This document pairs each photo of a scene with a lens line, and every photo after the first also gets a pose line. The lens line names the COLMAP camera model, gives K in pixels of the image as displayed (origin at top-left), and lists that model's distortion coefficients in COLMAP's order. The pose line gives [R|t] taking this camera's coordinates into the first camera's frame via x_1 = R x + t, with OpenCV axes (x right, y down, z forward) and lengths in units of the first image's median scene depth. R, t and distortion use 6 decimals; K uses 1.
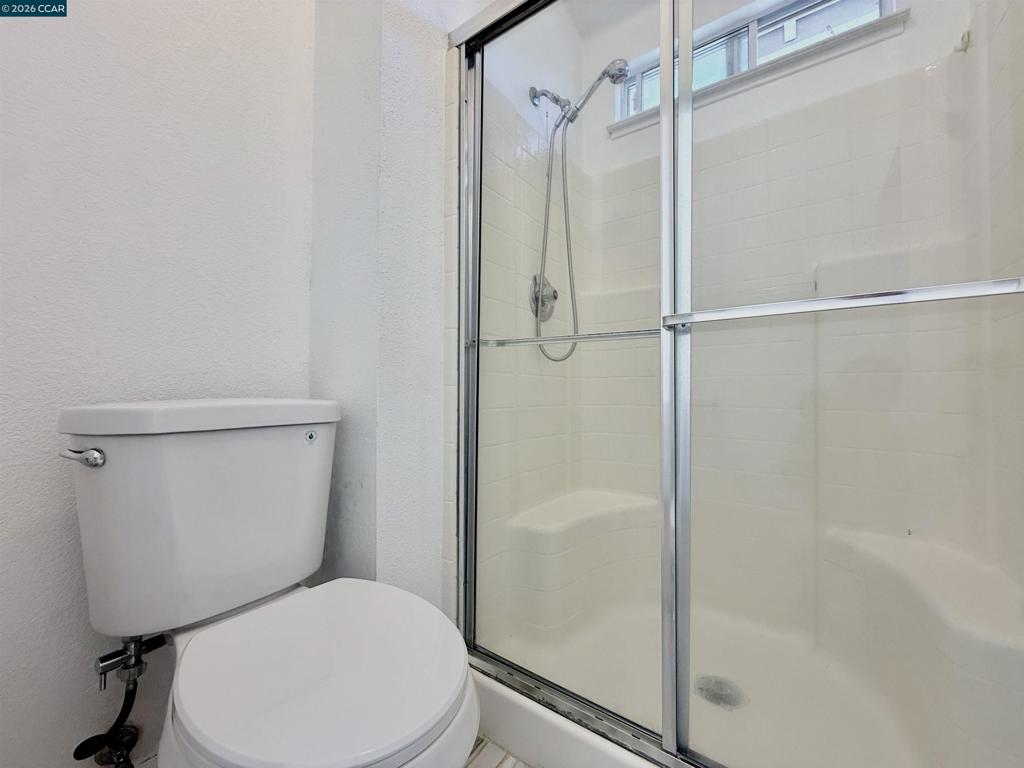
lens RADIAL K [[406.7, 0, 509.5], [0, 406.7, 386.8], [0, 0, 1]] dist [-0.007003, 0.001073]
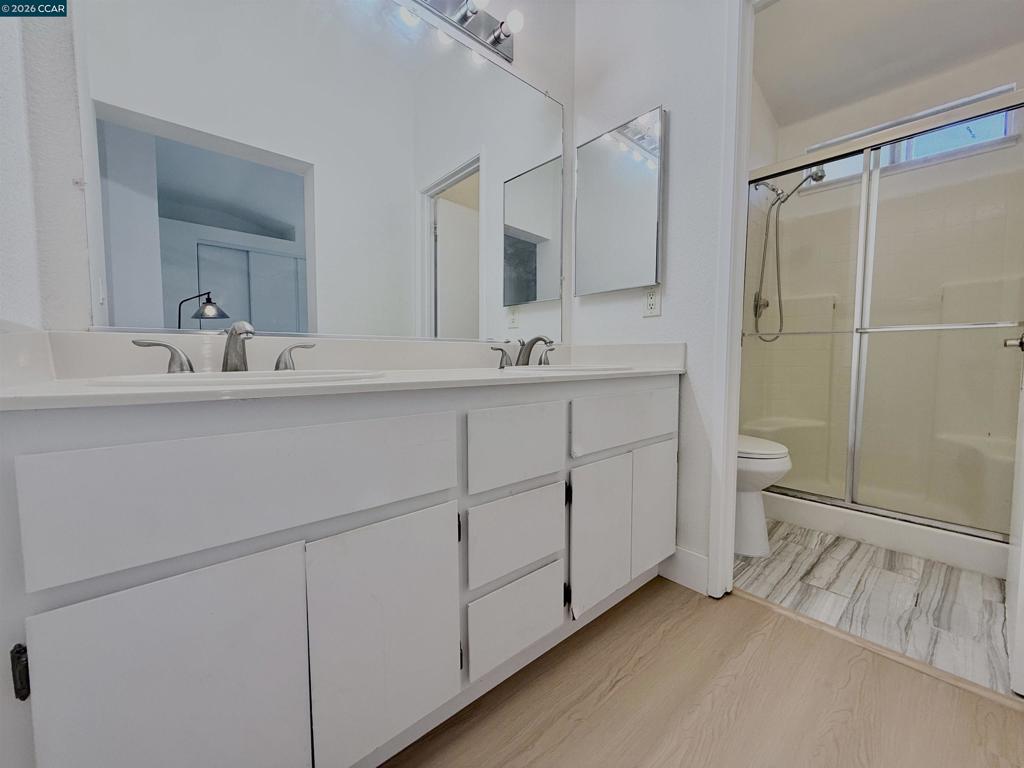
lens RADIAL K [[406.7, 0, 514.1], [0, 406.7, 385.5], [0, 0, 1]] dist [-0.007003, 0.001073]
pose [[0.976039, 0.027394, -0.215865, -0.579828], [-0.013103, 0.997643, 0.067358, 0.026890], [0.217202, -0.062916, 0.974097, -0.995627]]
